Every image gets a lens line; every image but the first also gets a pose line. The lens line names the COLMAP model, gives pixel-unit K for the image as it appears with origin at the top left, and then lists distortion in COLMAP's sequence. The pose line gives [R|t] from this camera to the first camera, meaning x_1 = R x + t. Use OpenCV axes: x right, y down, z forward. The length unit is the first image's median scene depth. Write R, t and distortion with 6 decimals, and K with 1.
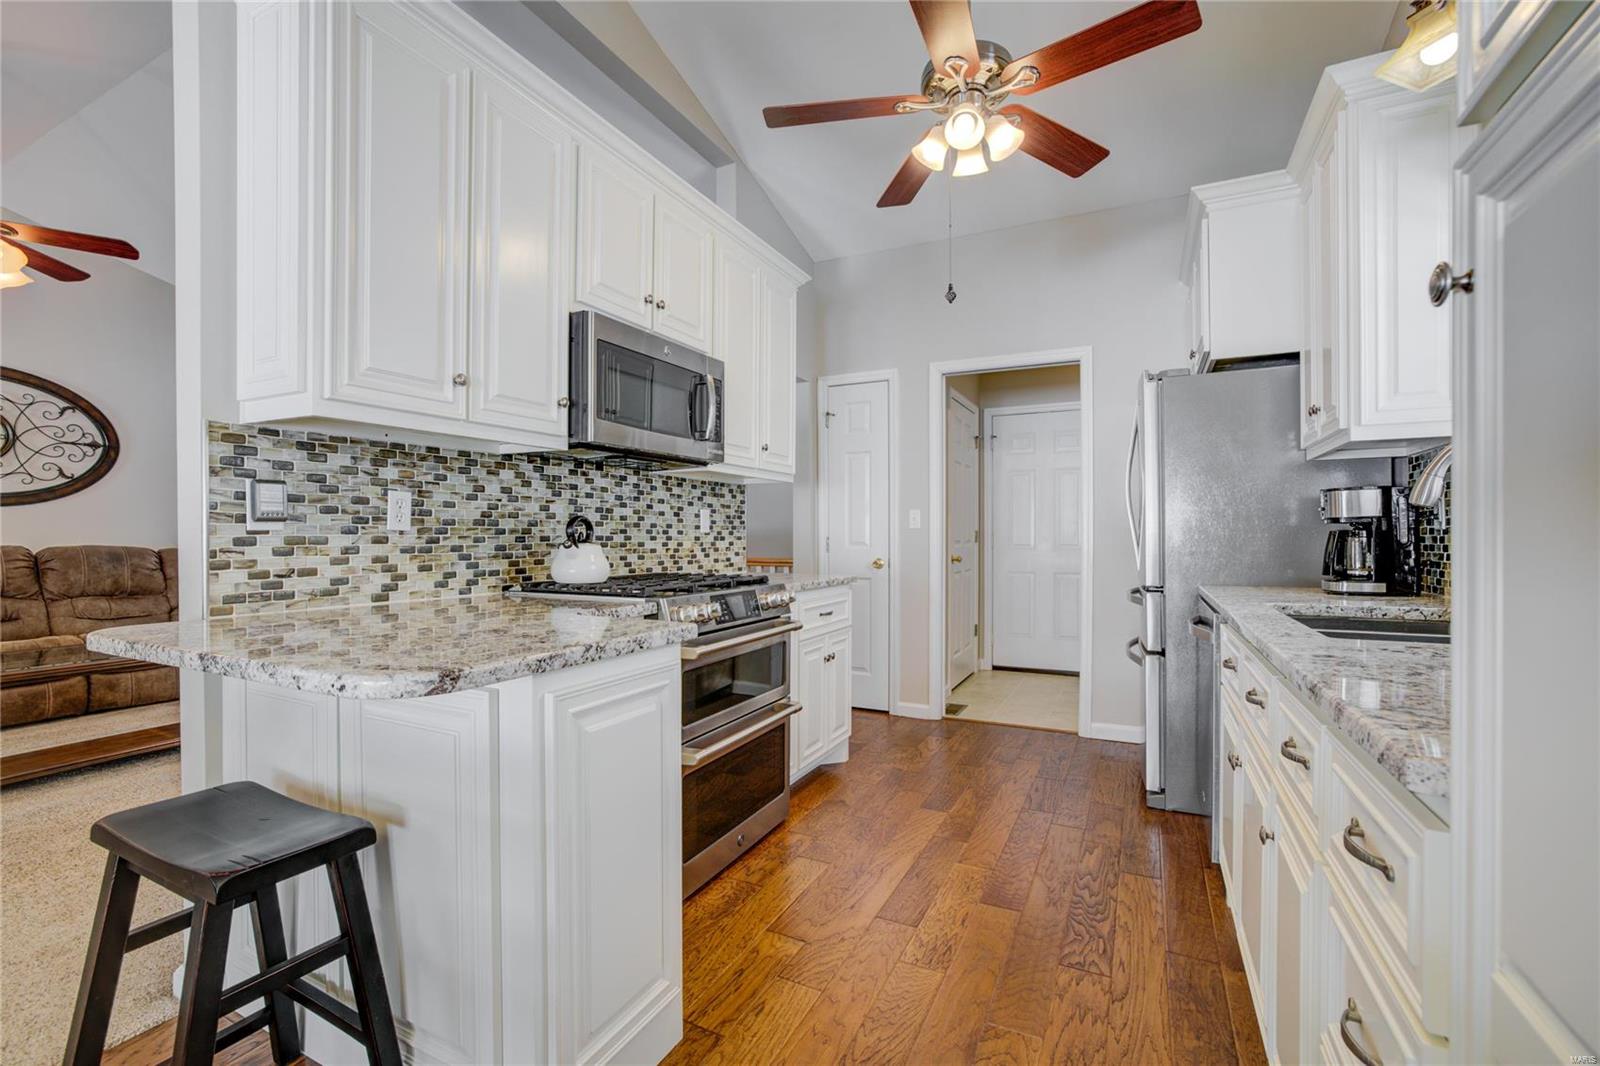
lens RADIAL K [[695.0, 0, 786.7], [0, 695.0, 533.1], [0, 0, 1]] dist [-0.035382, 0.013259]
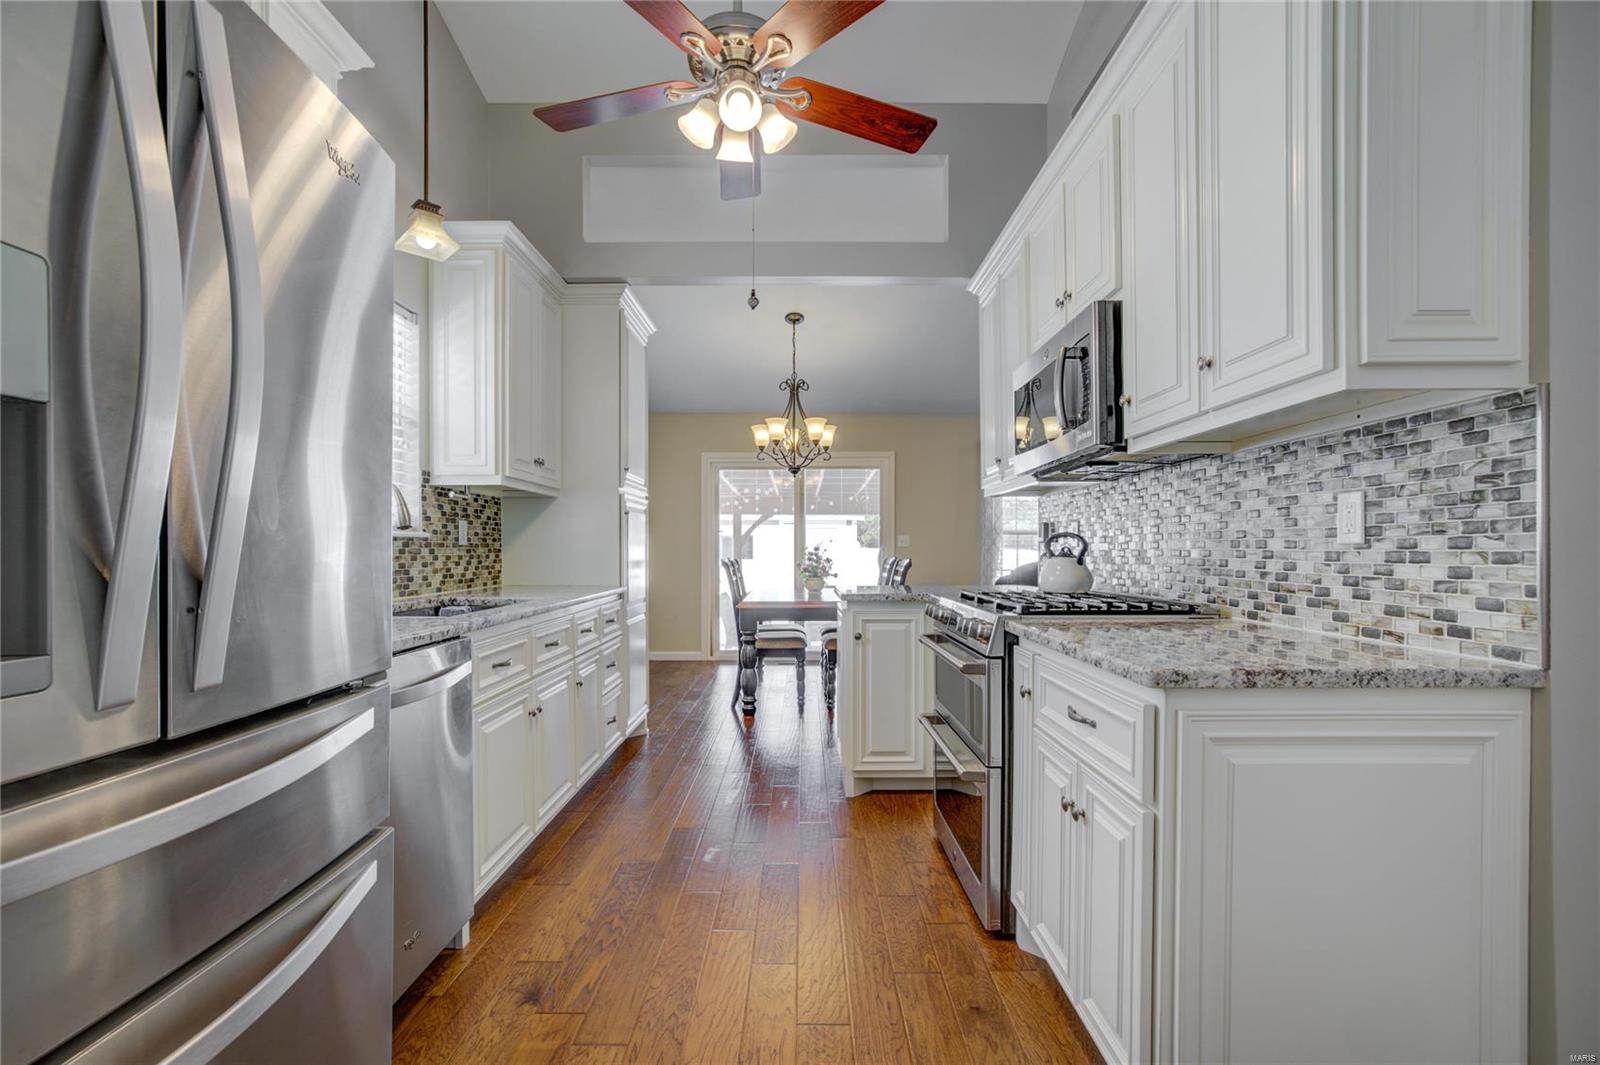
lens RADIAL K [[695.0, 0, 789.0], [0, 695.0, 548.5], [0, 0, 1]] dist [-0.035382, 0.013259]
pose [[-0.897495, -0.001183, -0.441023, 0.496609], [0.001035, 0.999988, -0.004790, 0.004959], [0.441023, -0.004755, -0.897483, 1.518557]]
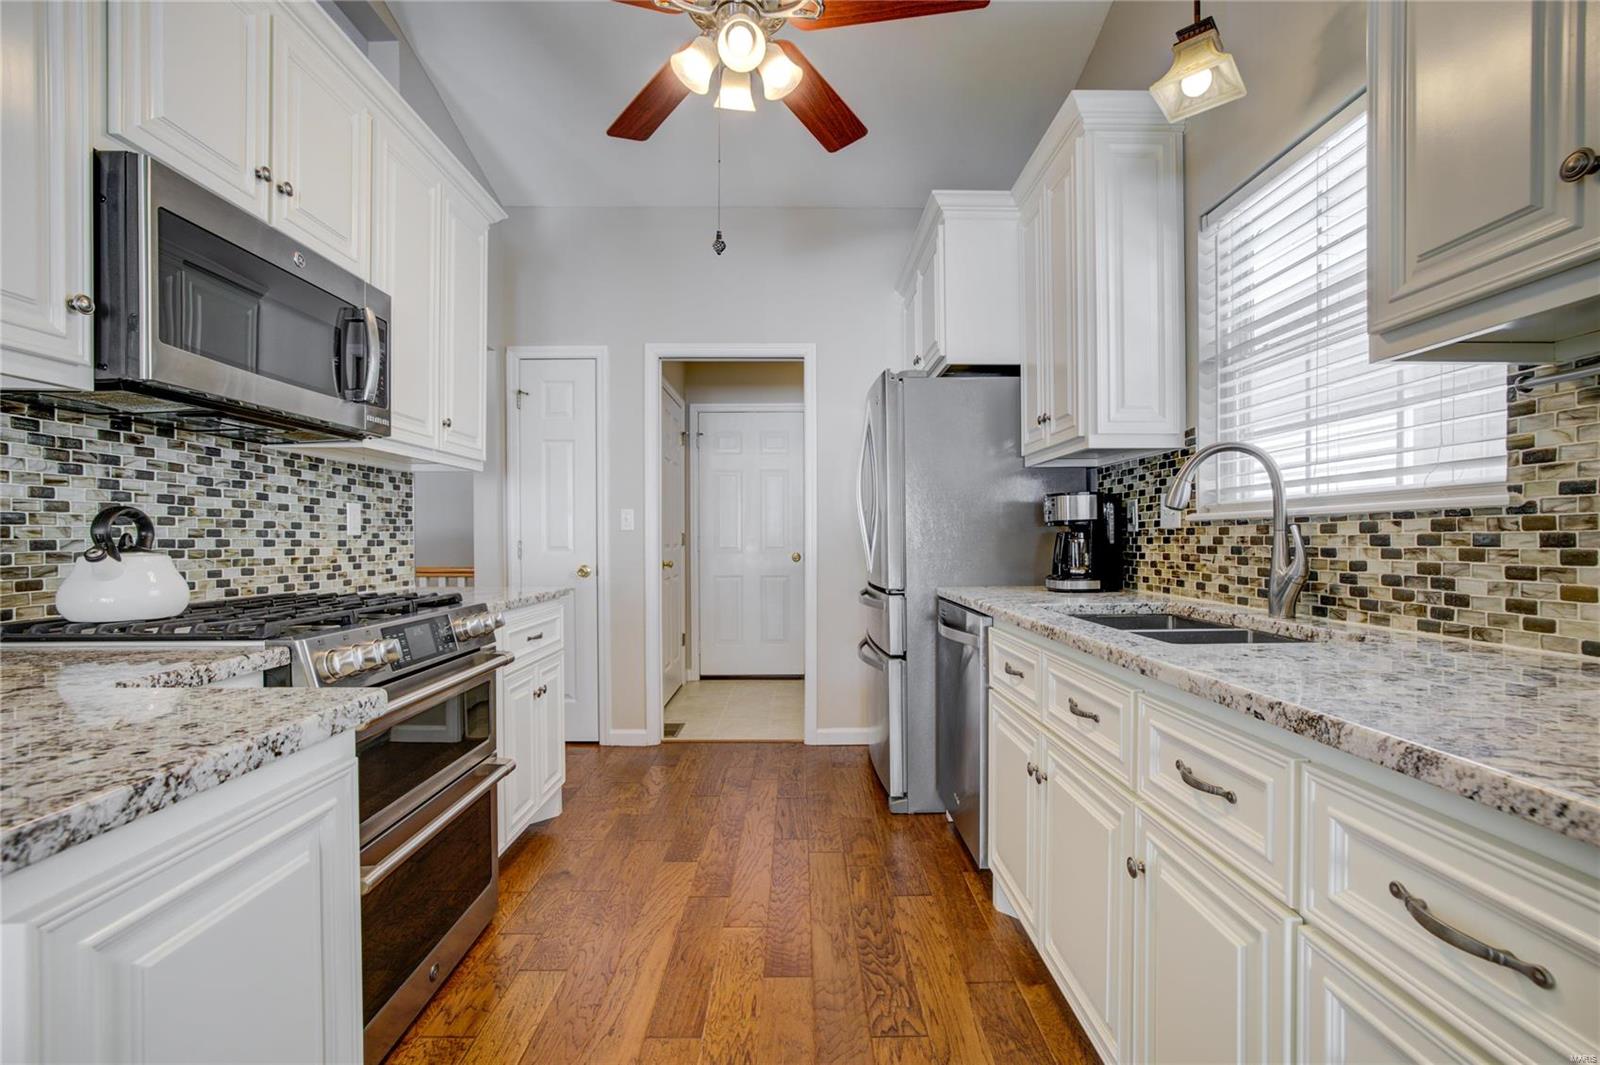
lens RADIAL K [[695.0, 0, 801.5], [0, 695.0, 543.2], [0, 0, 1]] dist [-0.035382, 0.013259]
pose [[0.882781, -0.005402, 0.469754, -0.051475], [0.000950, 0.999952, 0.009715, 0.001337], [-0.469784, -0.008131, 0.882744, 0.184324]]
